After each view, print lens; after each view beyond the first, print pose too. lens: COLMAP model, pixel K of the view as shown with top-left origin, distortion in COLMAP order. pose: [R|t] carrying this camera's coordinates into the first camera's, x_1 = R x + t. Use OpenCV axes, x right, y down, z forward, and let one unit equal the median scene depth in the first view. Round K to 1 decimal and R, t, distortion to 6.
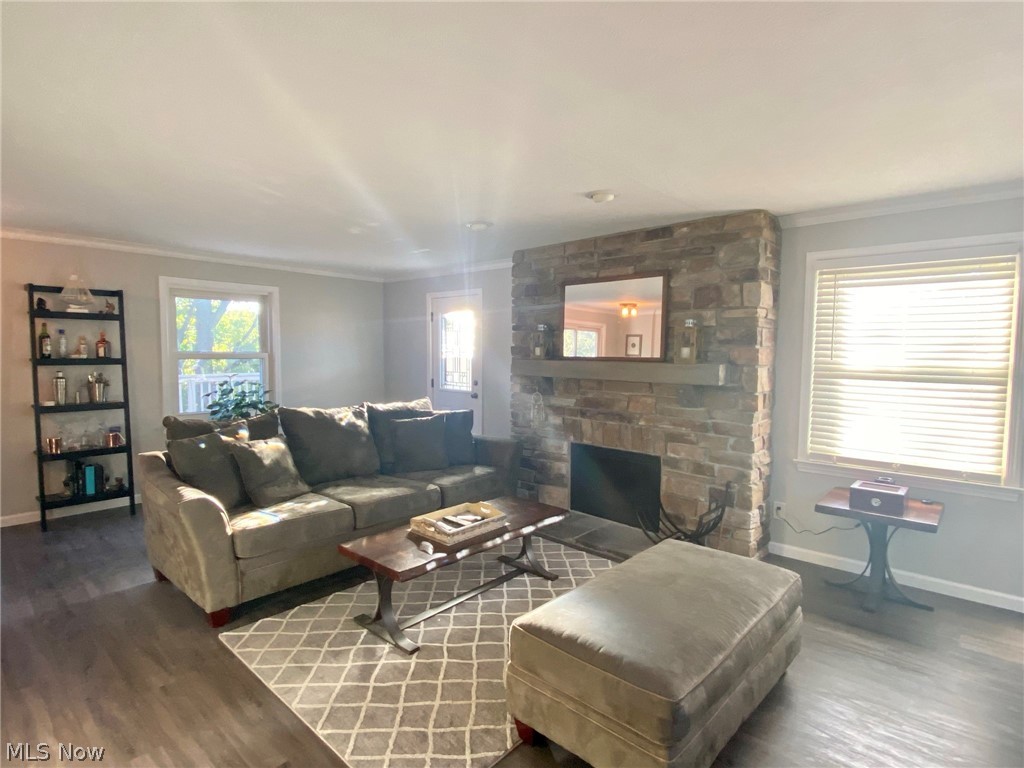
lens RADIAL K [[524.9, 0, 512.0], [0, 524.9, 384.0], [0, 0, 1]] dist [0.001195, 0.000124]
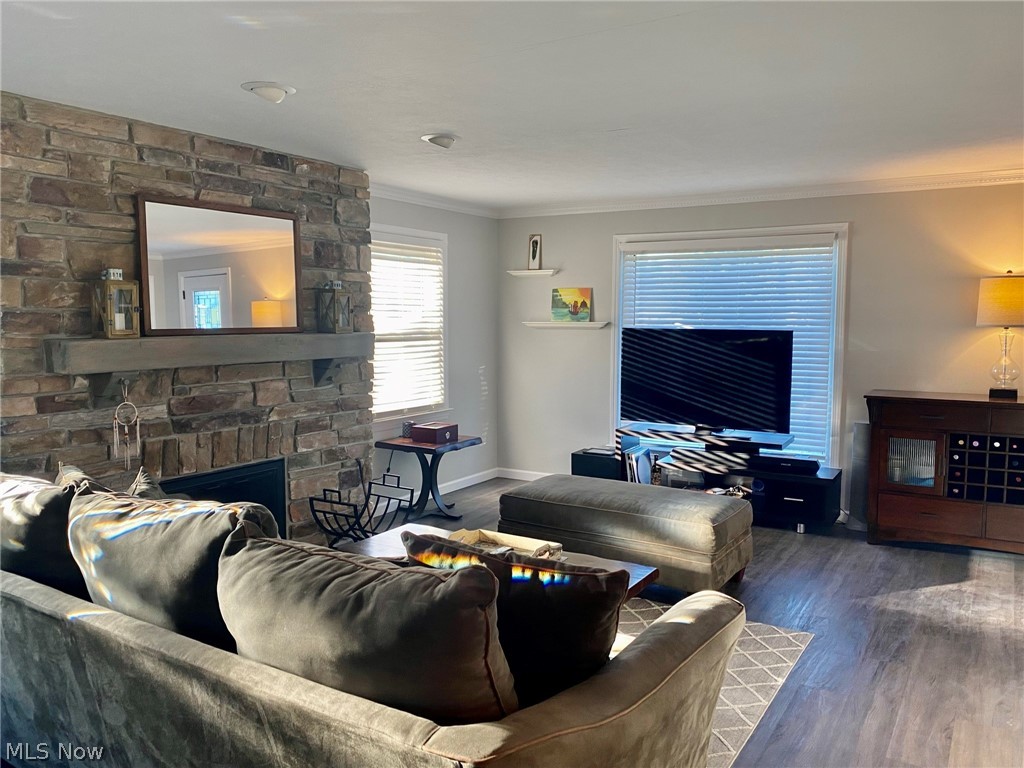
lens RADIAL K [[776.2, 0, 516.9], [0, 776.2, 382.0], [0, 0, 1]] dist [0.060608, -0.090877]
pose [[-0.188957, -0.091535, 0.977710, -0.886484], [0.062255, 0.992527, 0.104954, -0.068965], [-0.980010, 0.080699, -0.181847, 0.880061]]
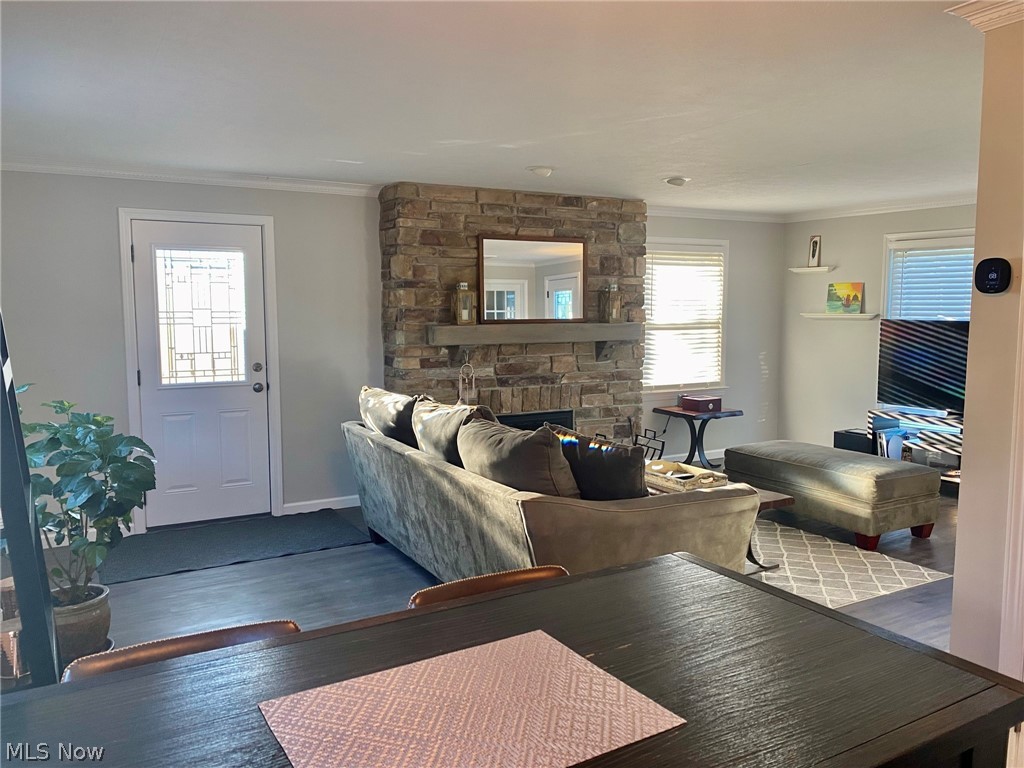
lens RADIAL K [[776.2, 0, 516.9], [0, 776.2, 382.0], [0, 0, 1]] dist [0.060608, -0.090877]
pose [[0.300252, -0.098093, 0.948803, -1.273539], [0.068690, 0.994339, 0.081064, -0.057569], [-0.951383, 0.040833, 0.305291, 0.630960]]
